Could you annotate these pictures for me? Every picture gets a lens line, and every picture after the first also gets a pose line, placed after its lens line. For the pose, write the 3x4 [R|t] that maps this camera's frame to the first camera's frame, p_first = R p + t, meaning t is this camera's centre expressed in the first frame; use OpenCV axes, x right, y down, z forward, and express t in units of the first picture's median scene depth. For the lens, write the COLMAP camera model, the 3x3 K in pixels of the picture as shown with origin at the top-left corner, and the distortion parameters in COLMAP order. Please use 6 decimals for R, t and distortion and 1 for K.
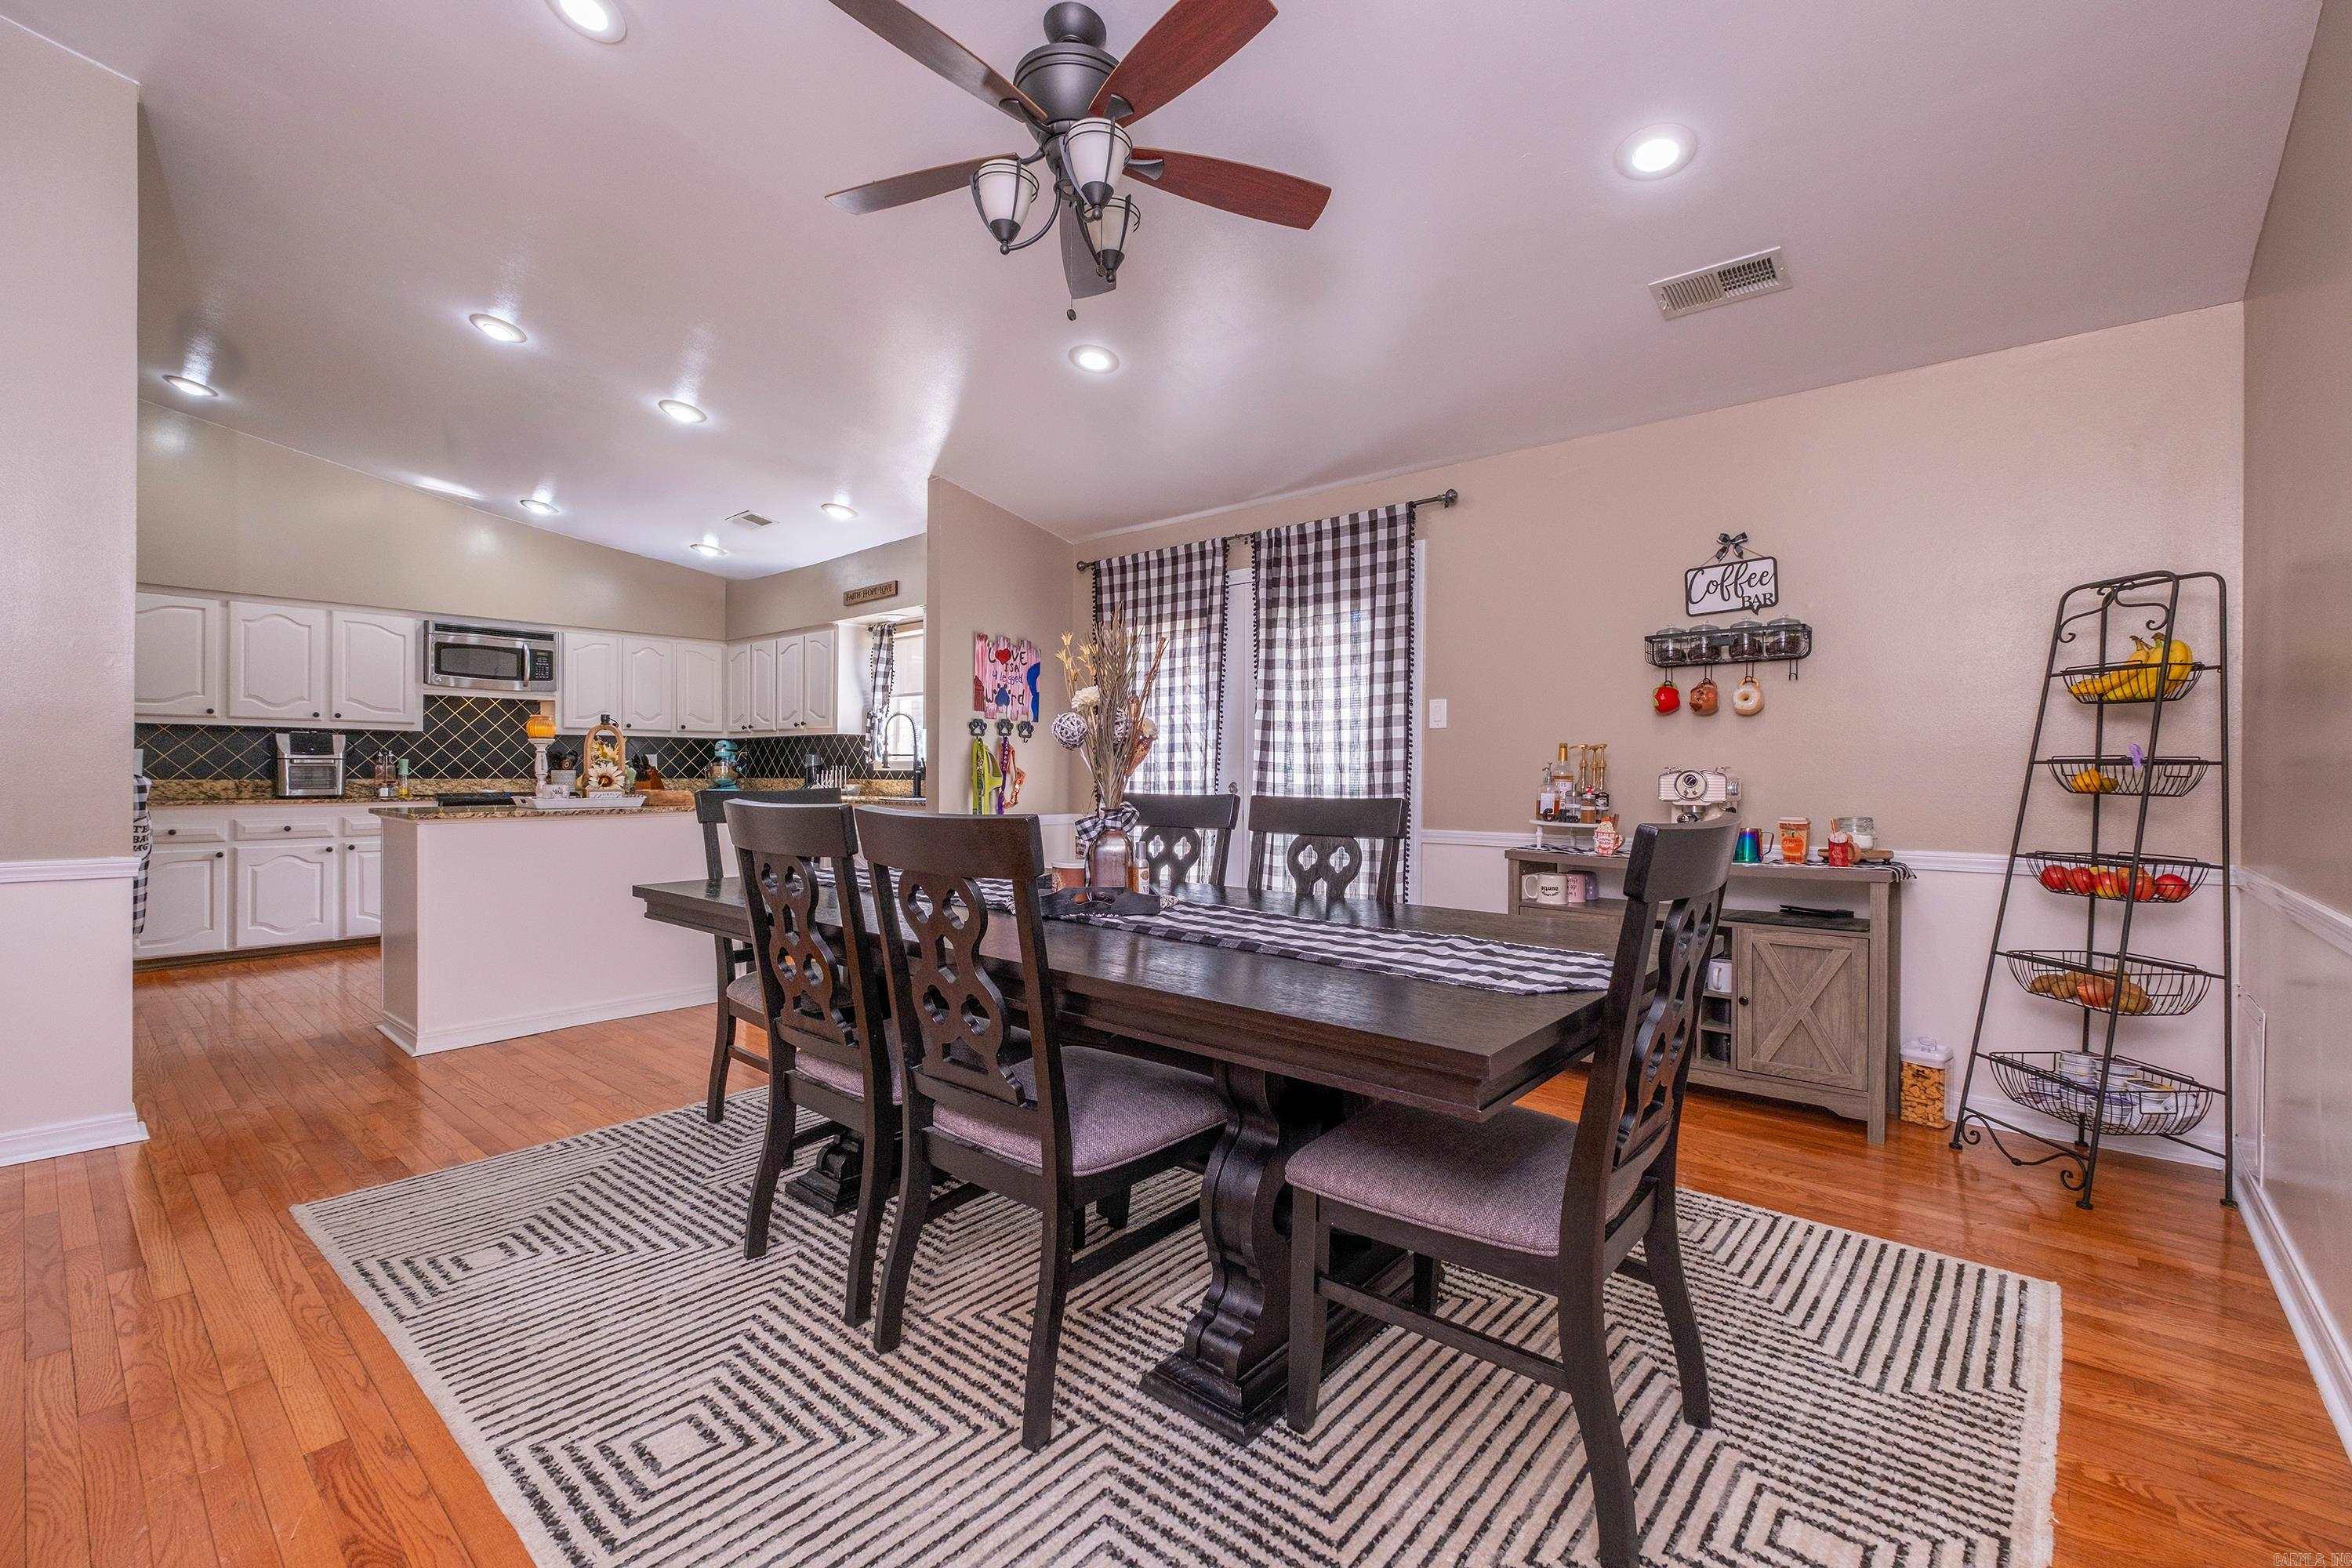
lens RADIAL K [[1010.7, 0, 1178.3], [0, 1010.7, 774.1], [0, 0, 1]] dist [-0.001796, -0.002728]
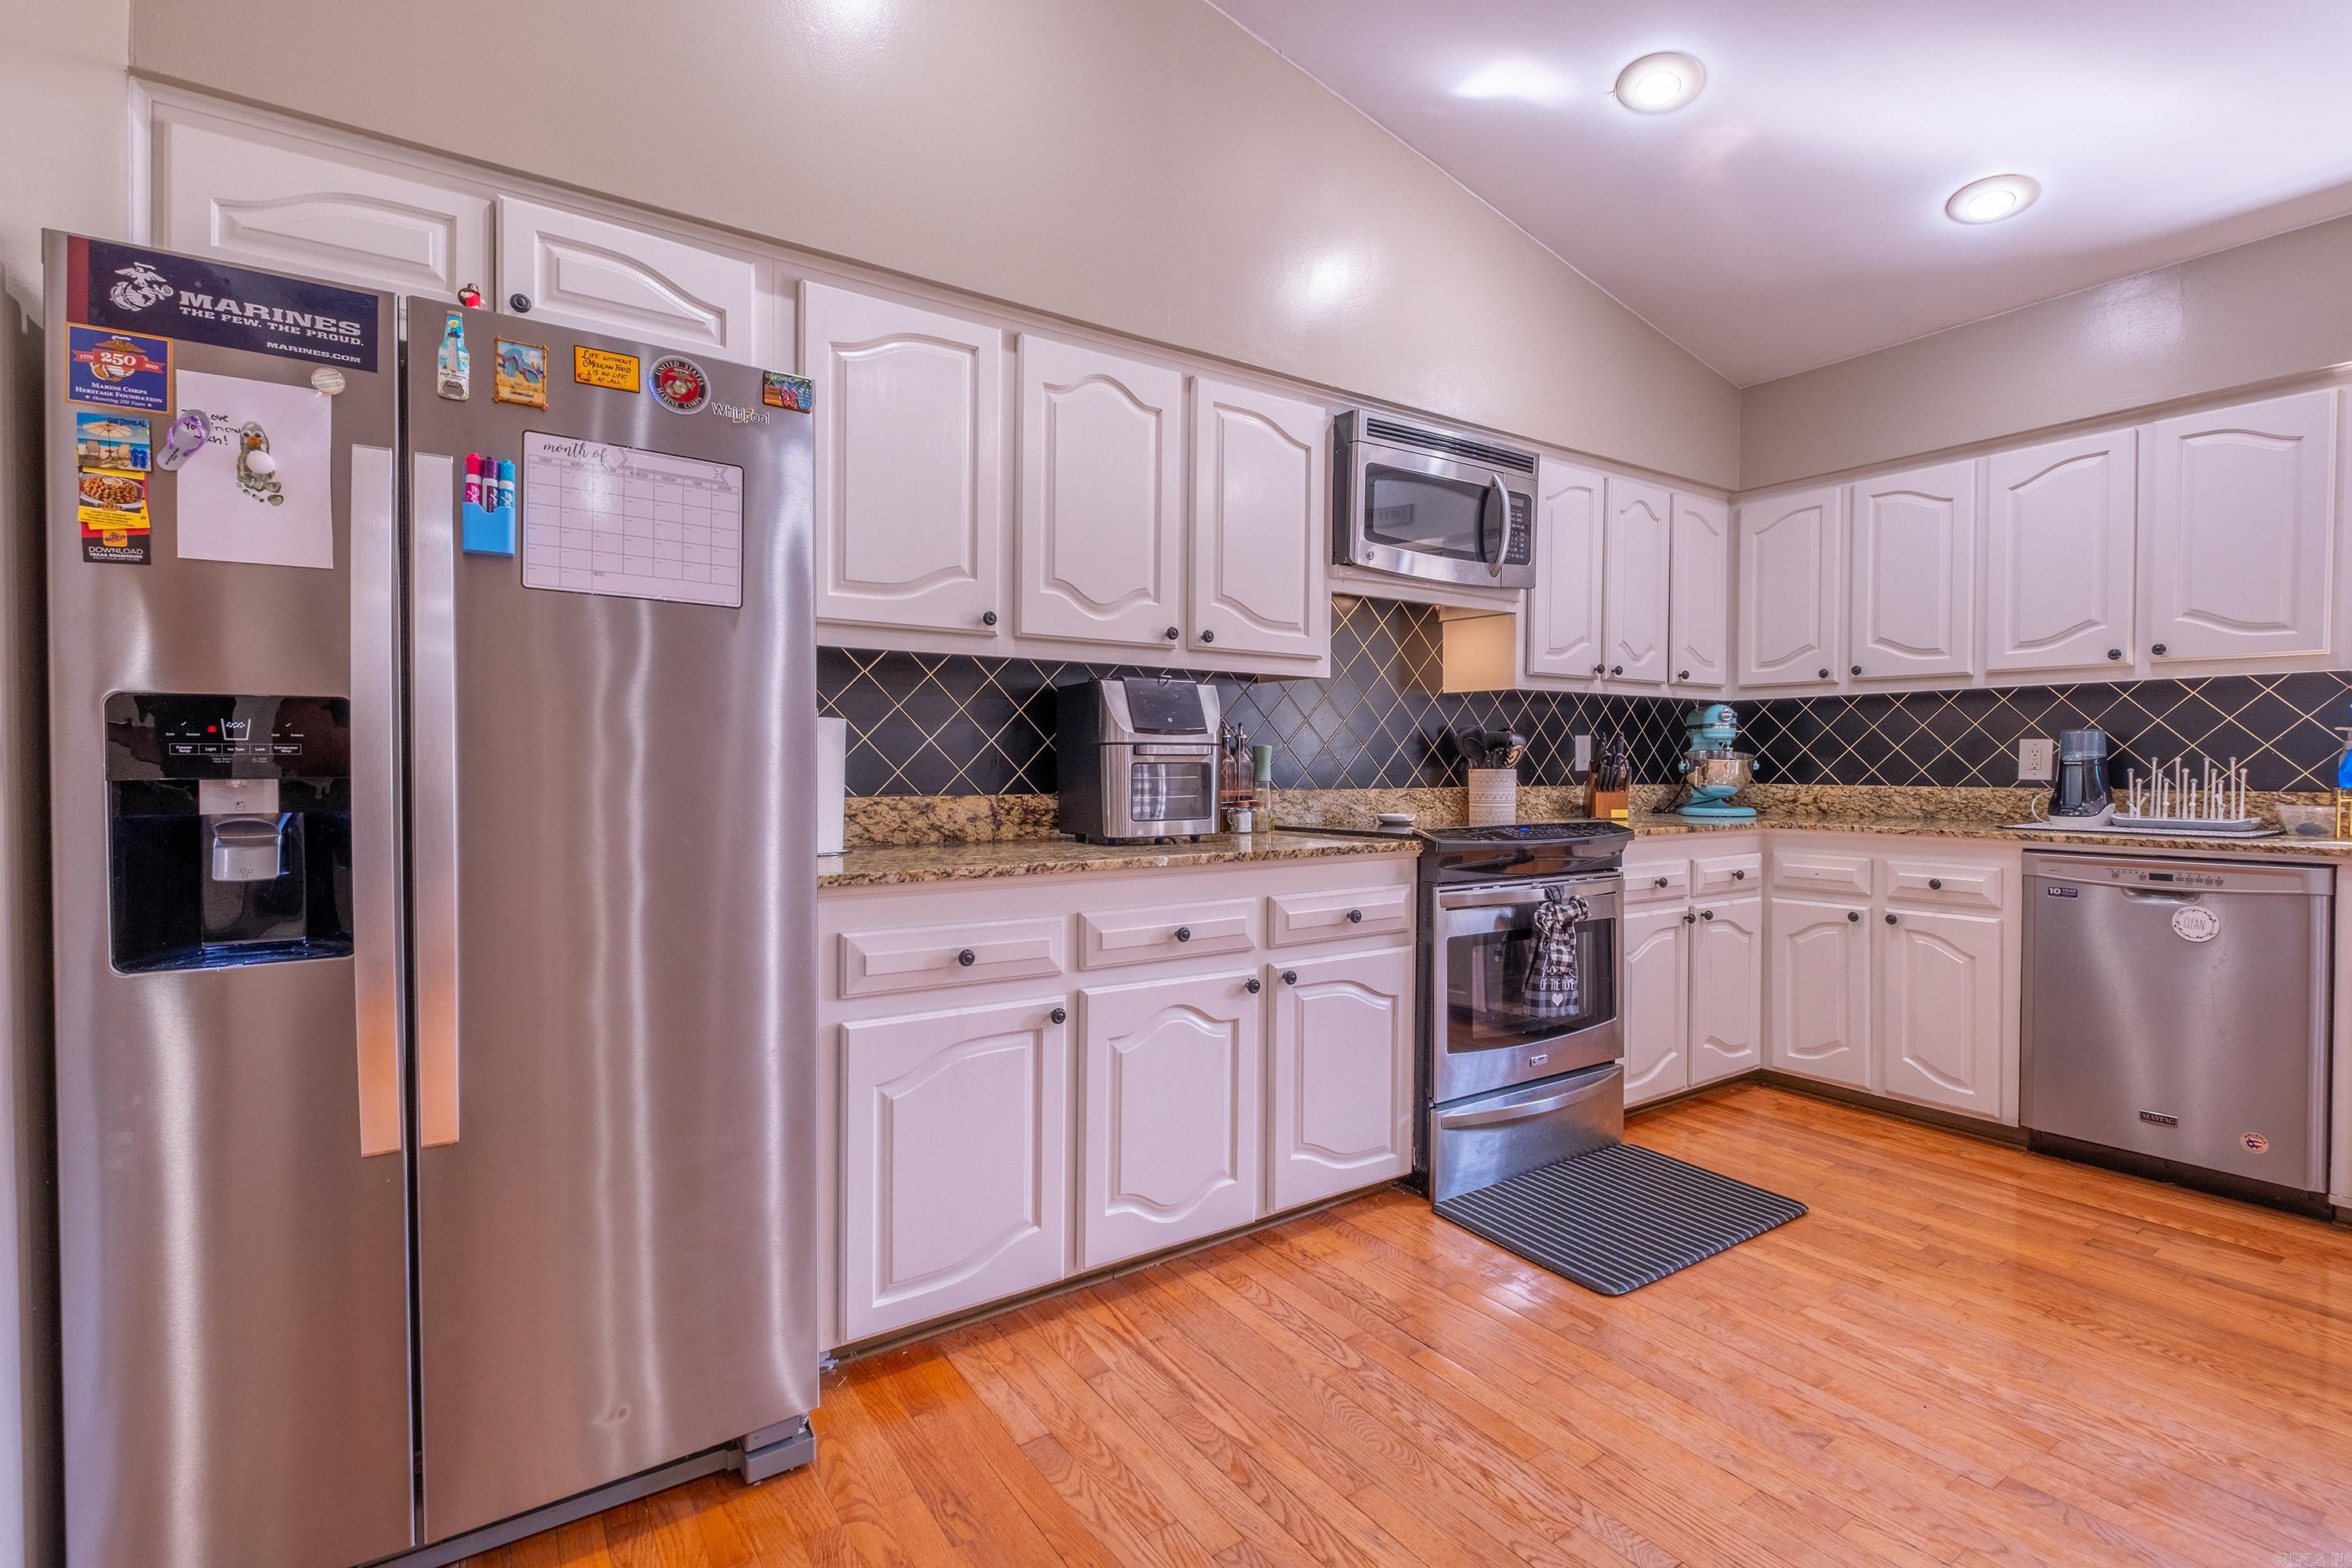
lens RADIAL K [[1067.6, 0, 1193.7], [0, 1067.6, 774.0], [0, 0, 1]] dist [0.001784, -0.001039]
pose [[0.965835, 0.000070, -0.259156, -0.762729], [0.001588, 0.999980, 0.006188, -0.006092], [0.259151, -0.006388, 0.965816, 0.613978]]
